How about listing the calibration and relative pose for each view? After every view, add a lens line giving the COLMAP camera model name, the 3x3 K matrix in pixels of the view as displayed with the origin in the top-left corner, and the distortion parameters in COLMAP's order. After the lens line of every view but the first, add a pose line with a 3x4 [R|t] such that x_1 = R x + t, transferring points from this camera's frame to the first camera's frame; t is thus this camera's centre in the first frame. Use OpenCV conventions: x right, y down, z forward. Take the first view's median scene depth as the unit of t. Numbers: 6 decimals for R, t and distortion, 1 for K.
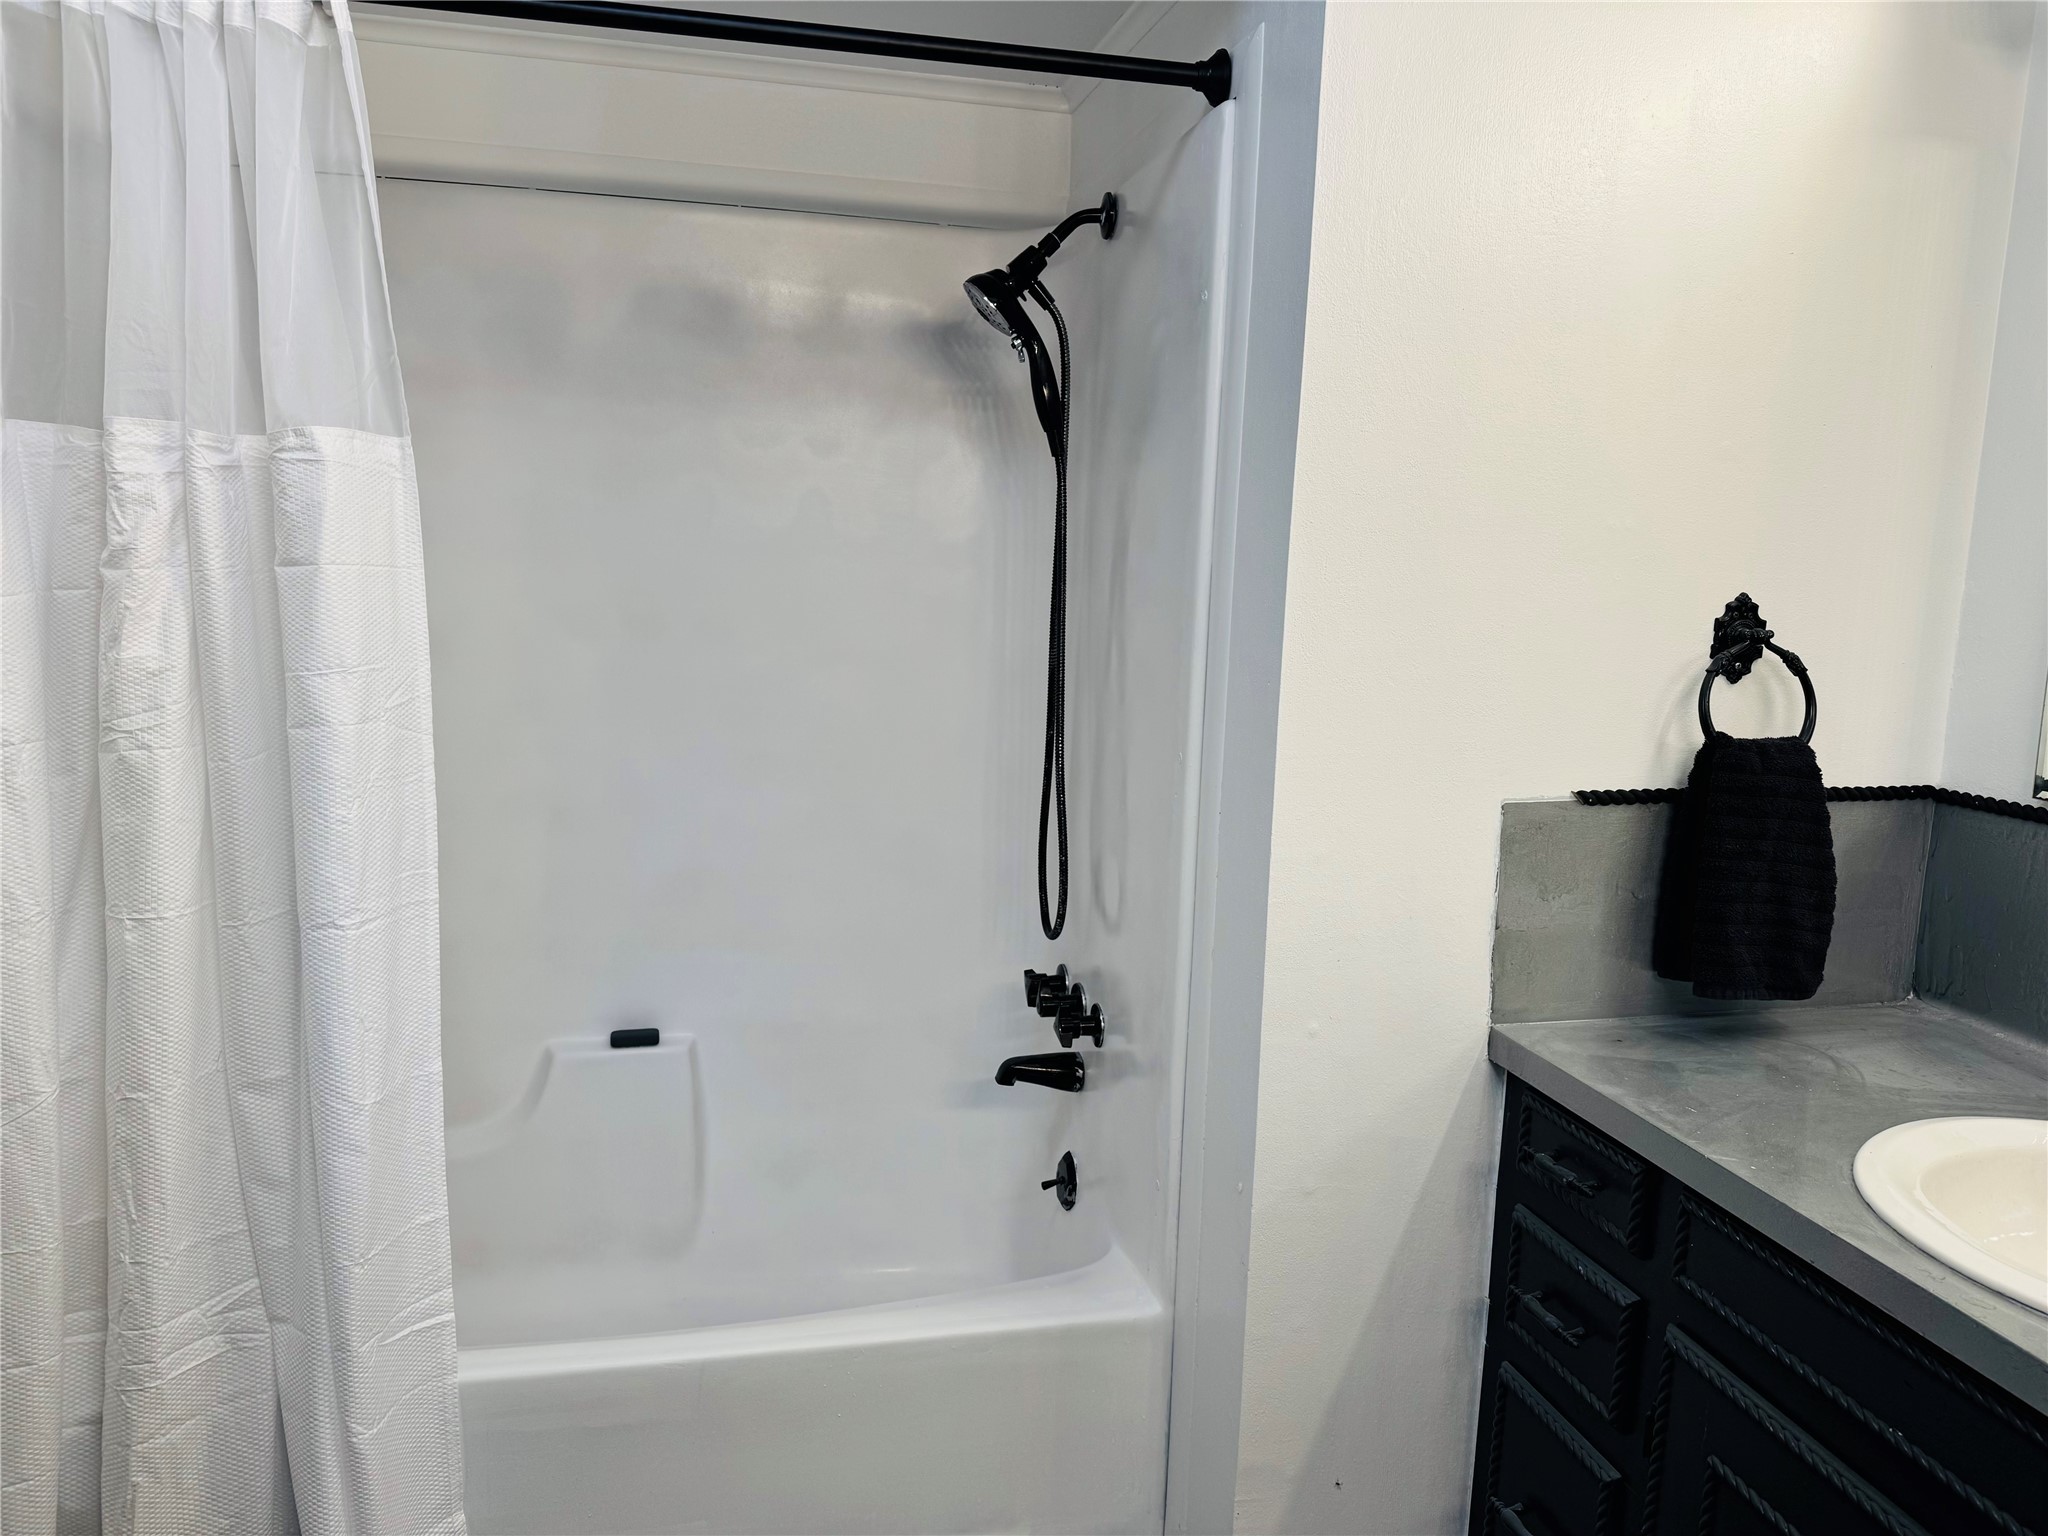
lens RADIAL K [[1446.0, 0, 1028.7], [0, 1446.0, 775.9], [0, 0, 1]] dist [0.021282, -0.019275]
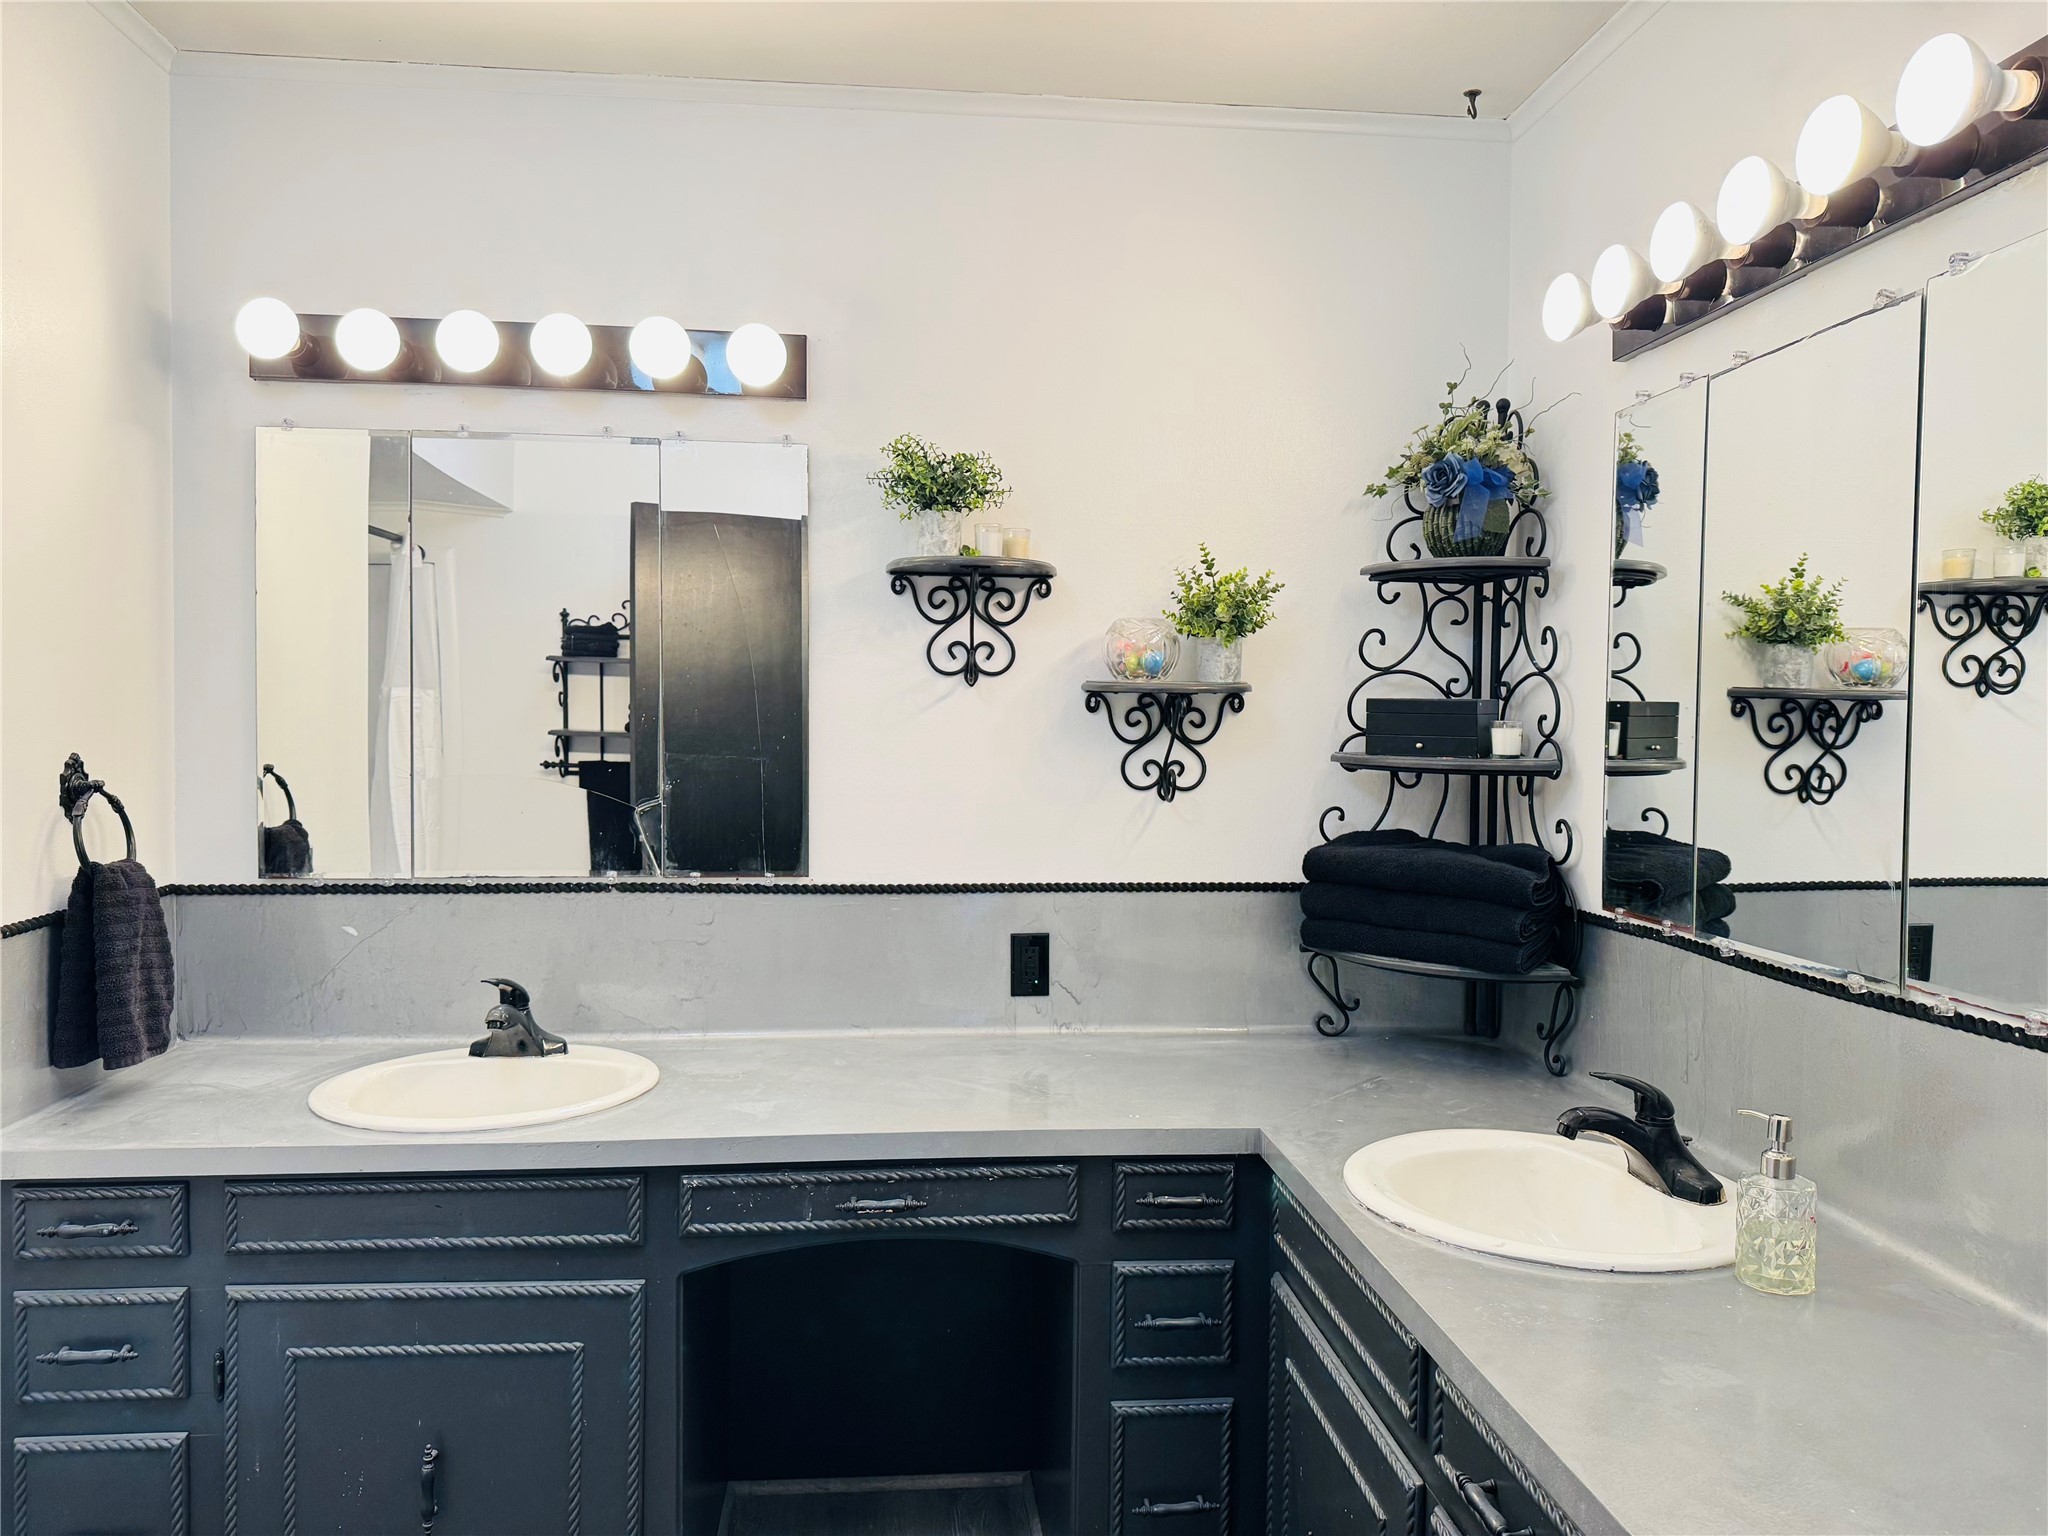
lens RADIAL K [[1446.0, 0, 1028.7], [0, 1446.0, 775.9], [0, 0, 1]] dist [0.021282, -0.019275]
pose [[0.130659, -0.070477, 0.988919, -0.666724], [0.149187, 0.987510, 0.050665, -0.046032], [-0.980138, 0.140914, 0.139541, 0.001583]]
